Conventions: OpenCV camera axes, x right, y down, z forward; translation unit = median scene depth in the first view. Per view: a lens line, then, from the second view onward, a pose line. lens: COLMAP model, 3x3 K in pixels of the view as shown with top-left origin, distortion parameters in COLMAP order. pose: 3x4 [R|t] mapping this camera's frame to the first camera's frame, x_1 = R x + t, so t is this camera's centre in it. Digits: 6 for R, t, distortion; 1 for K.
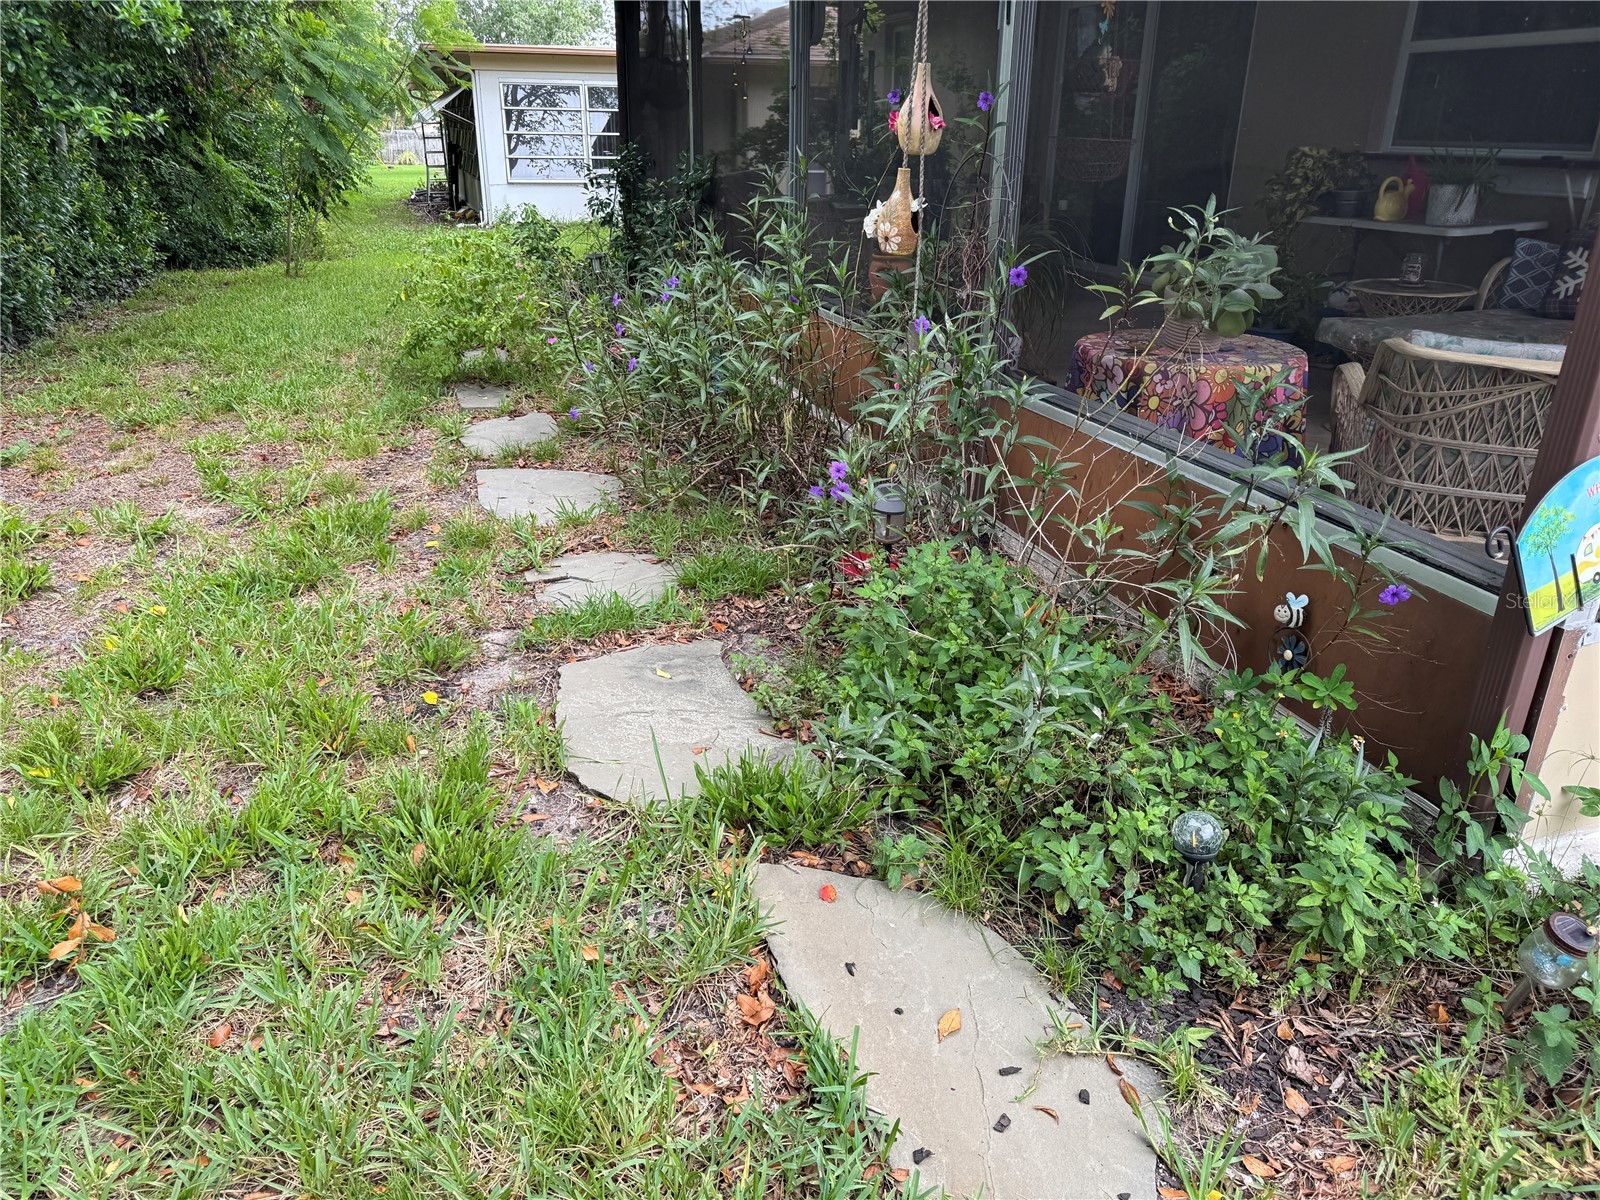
lens RADIAL K [[1125.9, 0, 800.0], [0, 1125.9, 600.0], [0, 0, 1]] dist [0.060958, -0.068661]
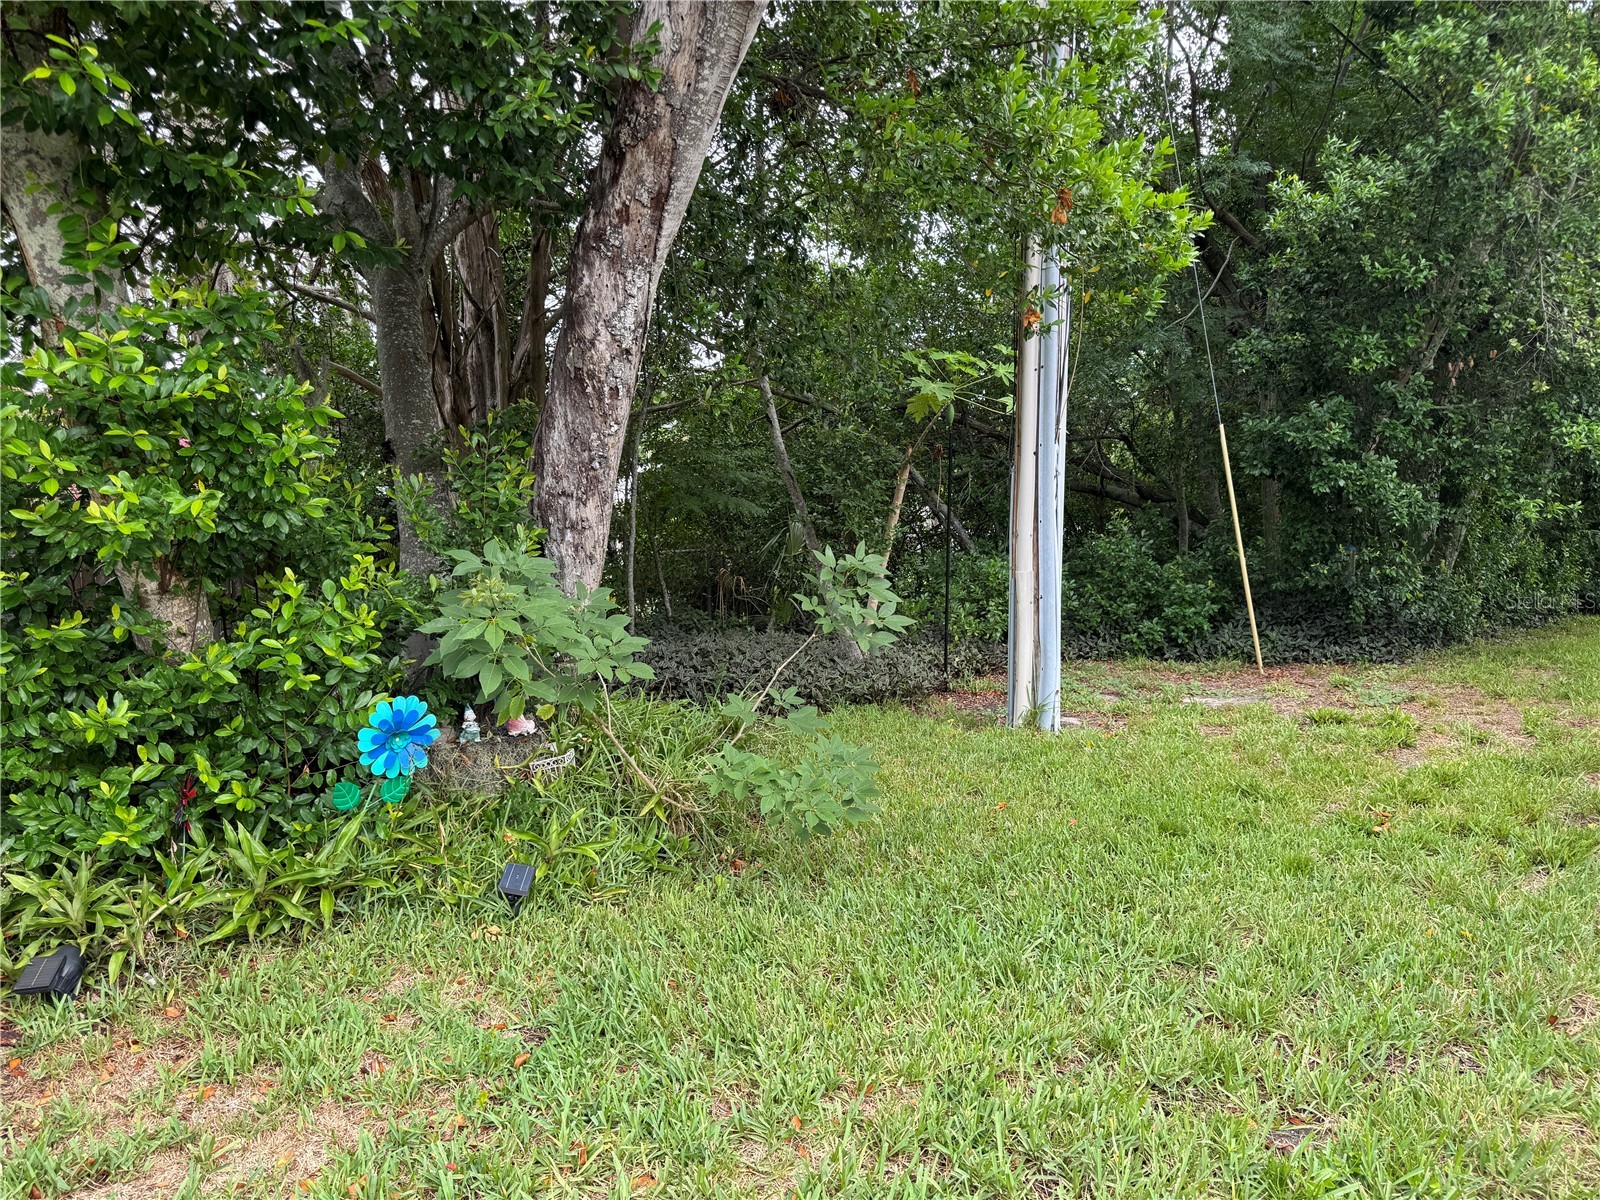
lens RADIAL K [[1125.9, 0, 800.0], [0, 1125.9, 600.0], [0, 0, 1]] dist [0.060958, -0.068661]
pose [[0.436350, 0.080434, -0.896174, 0.331871], [-0.338796, 0.937381, -0.080828, 0.149511], [0.833556, 0.338890, 0.436278, -0.439840]]
